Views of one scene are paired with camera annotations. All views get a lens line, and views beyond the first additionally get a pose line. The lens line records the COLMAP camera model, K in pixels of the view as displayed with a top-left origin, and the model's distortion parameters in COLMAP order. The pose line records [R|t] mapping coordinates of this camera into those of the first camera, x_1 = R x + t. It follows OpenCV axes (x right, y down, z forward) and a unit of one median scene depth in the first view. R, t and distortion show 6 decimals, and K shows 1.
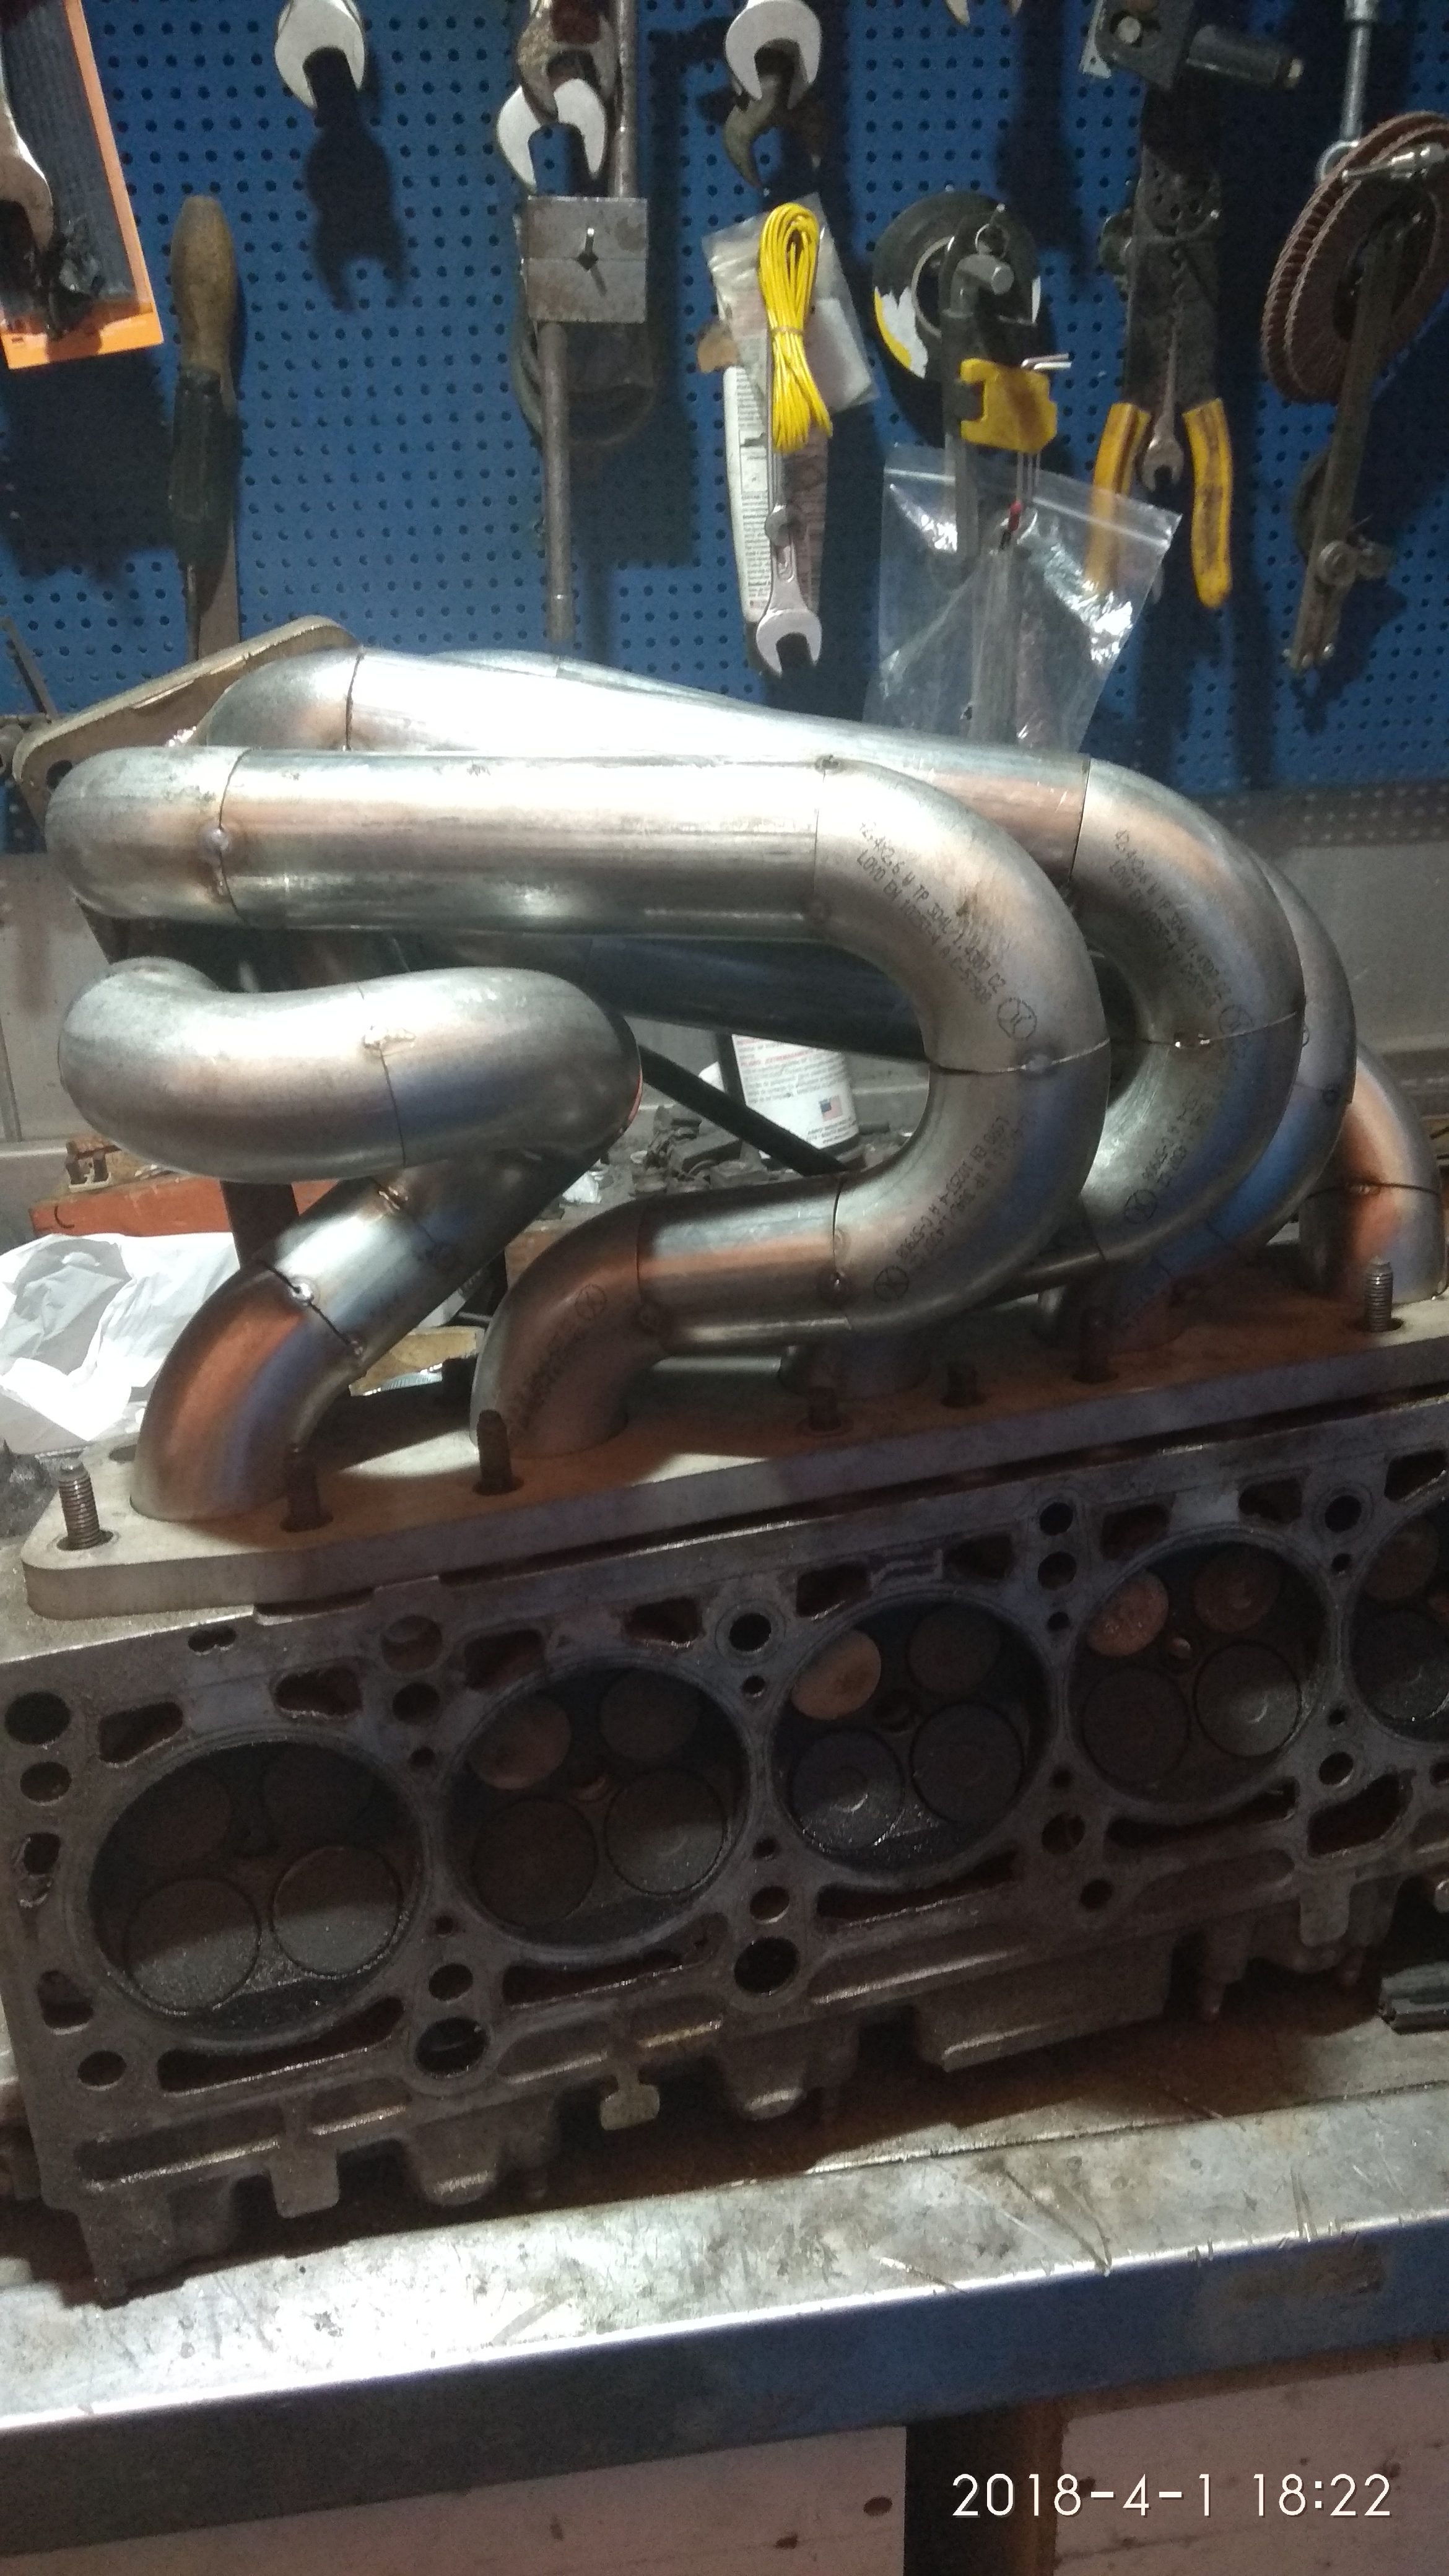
lens RADIAL K [[1835.2, 0, 721.5], [0, 1835.2, 1347.3], [0, 0, 1]] dist [0.142589, -0.176703]
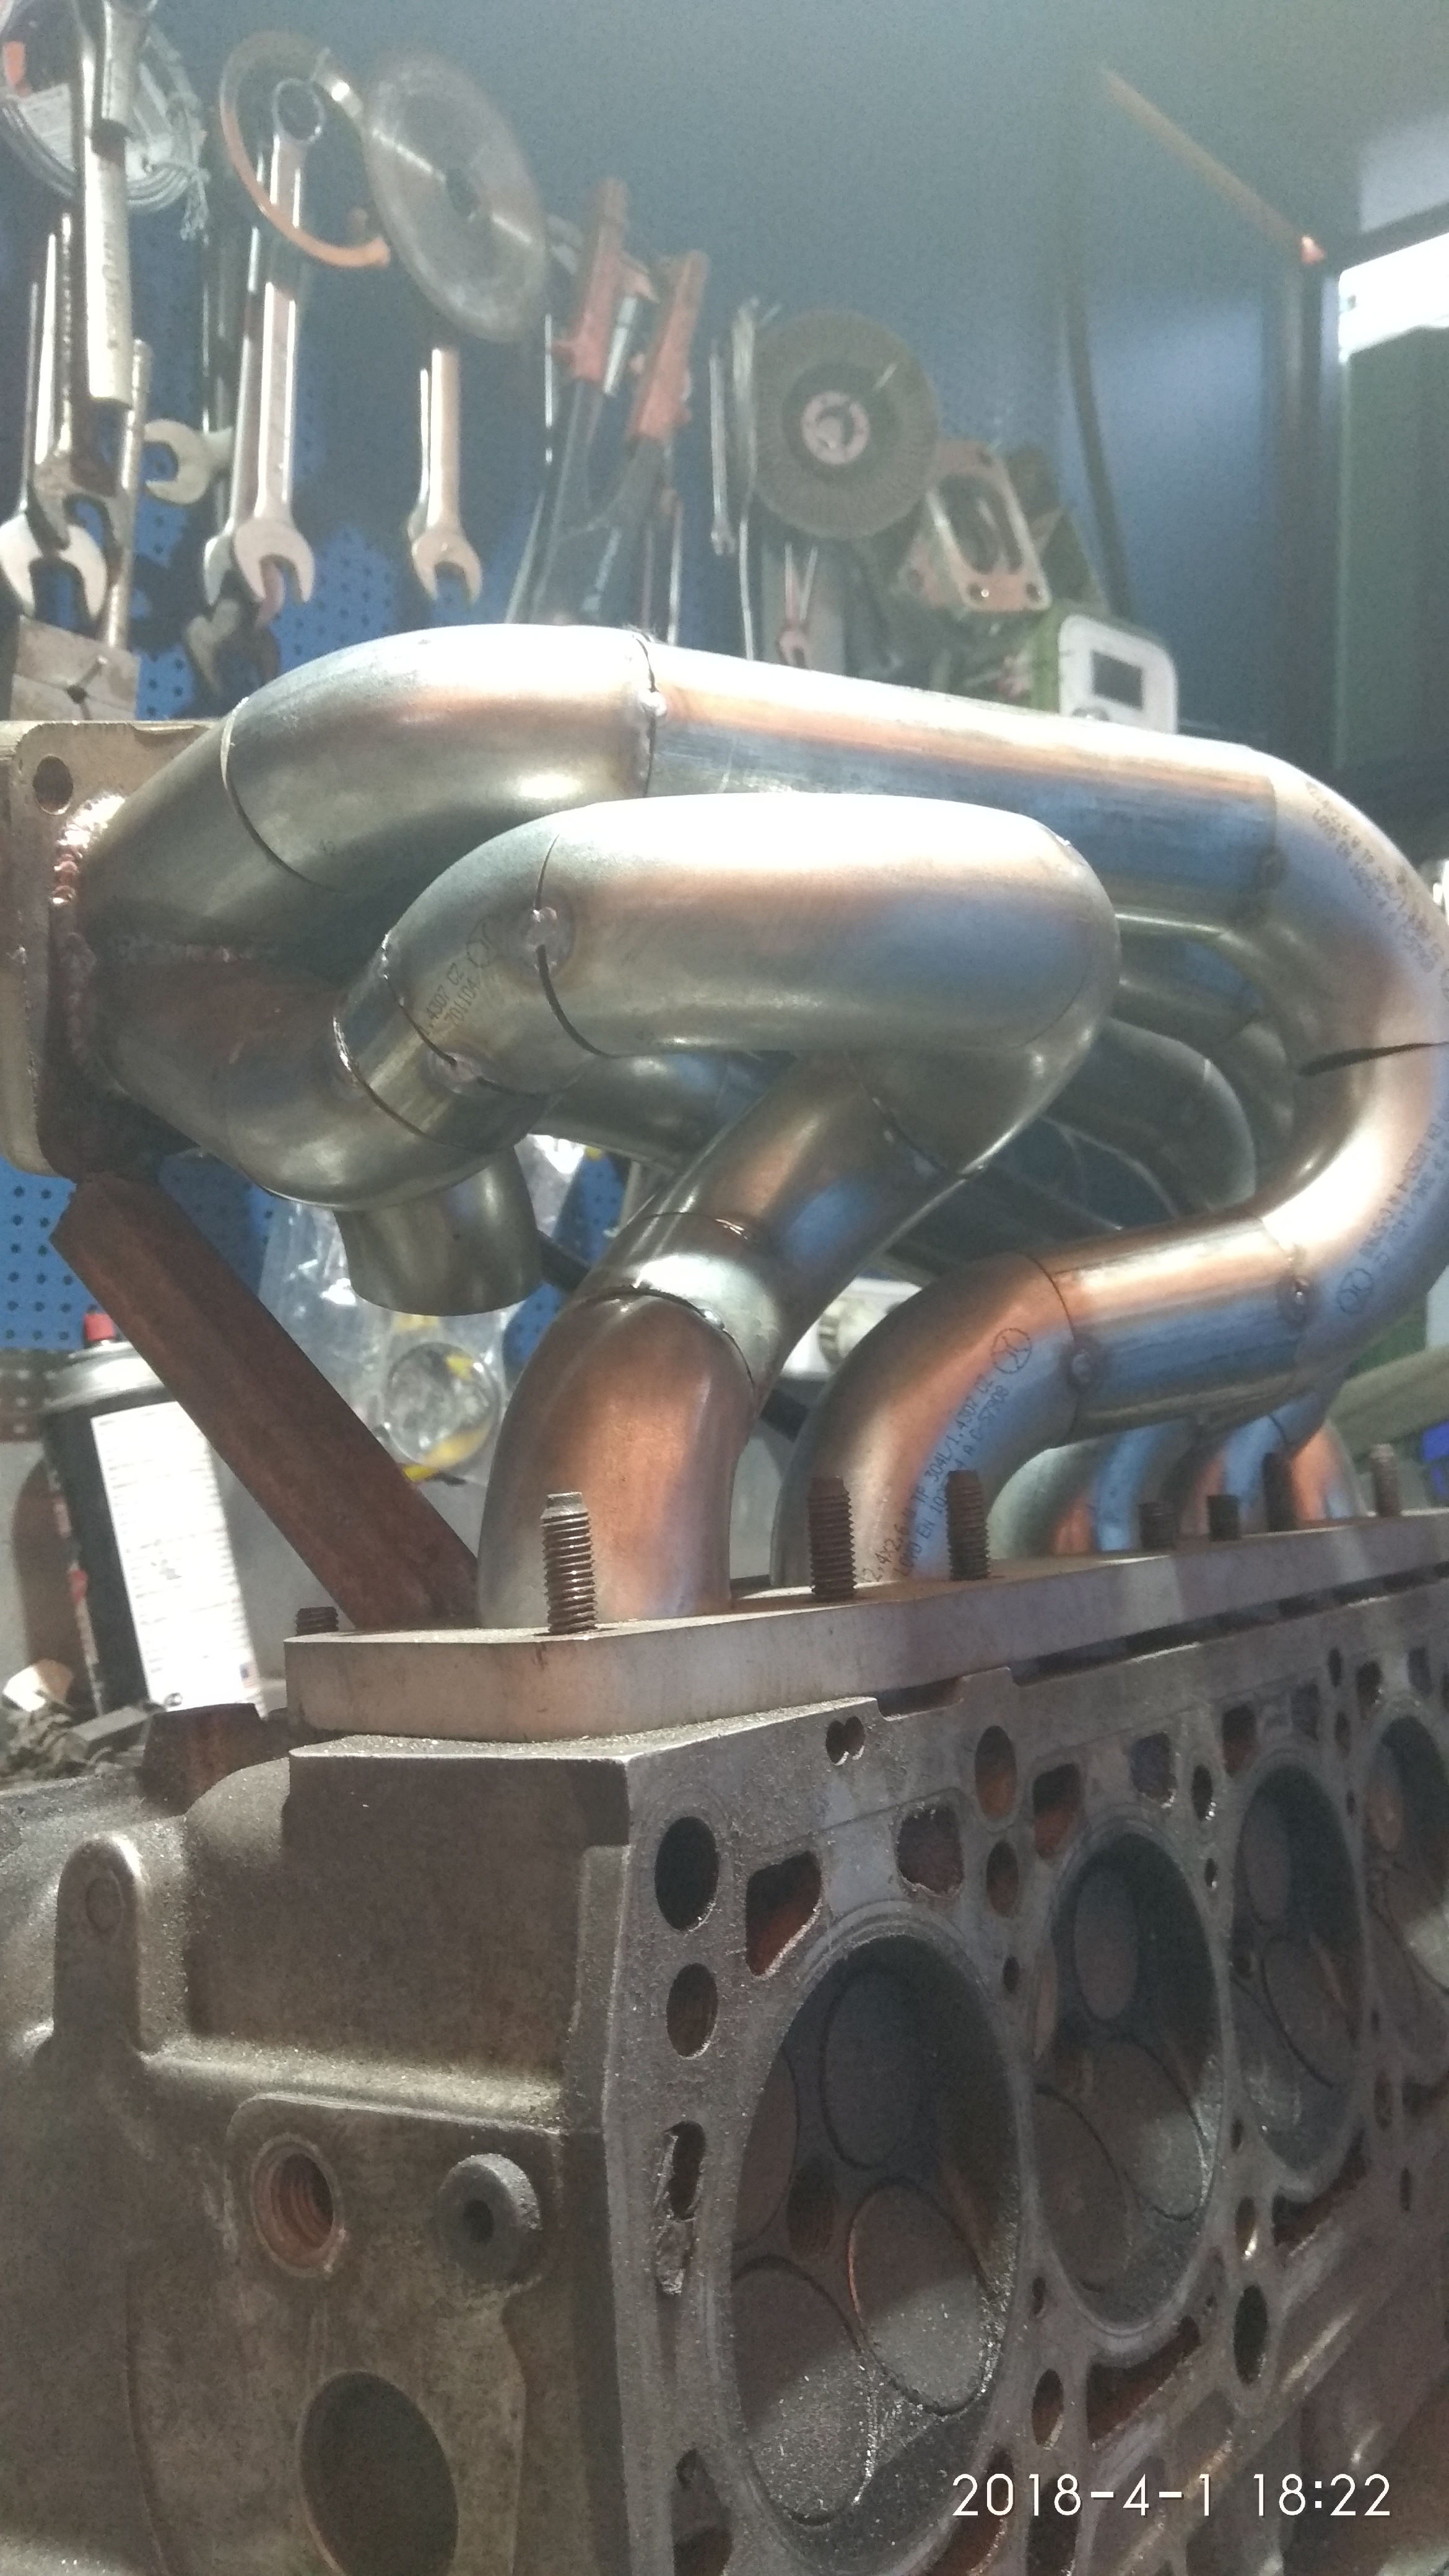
lens RADIAL K [[1835.2, 0, 721.5], [0, 1835.2, 1347.3], [0, 0, 1]] dist [0.142589, -0.176703]
pose [[0.831258, 0.038954, 0.554521, -0.614459], [0.189989, 0.917562, -0.349261, 0.230342], [-0.522412, 0.395679, 0.755330, 0.483965]]
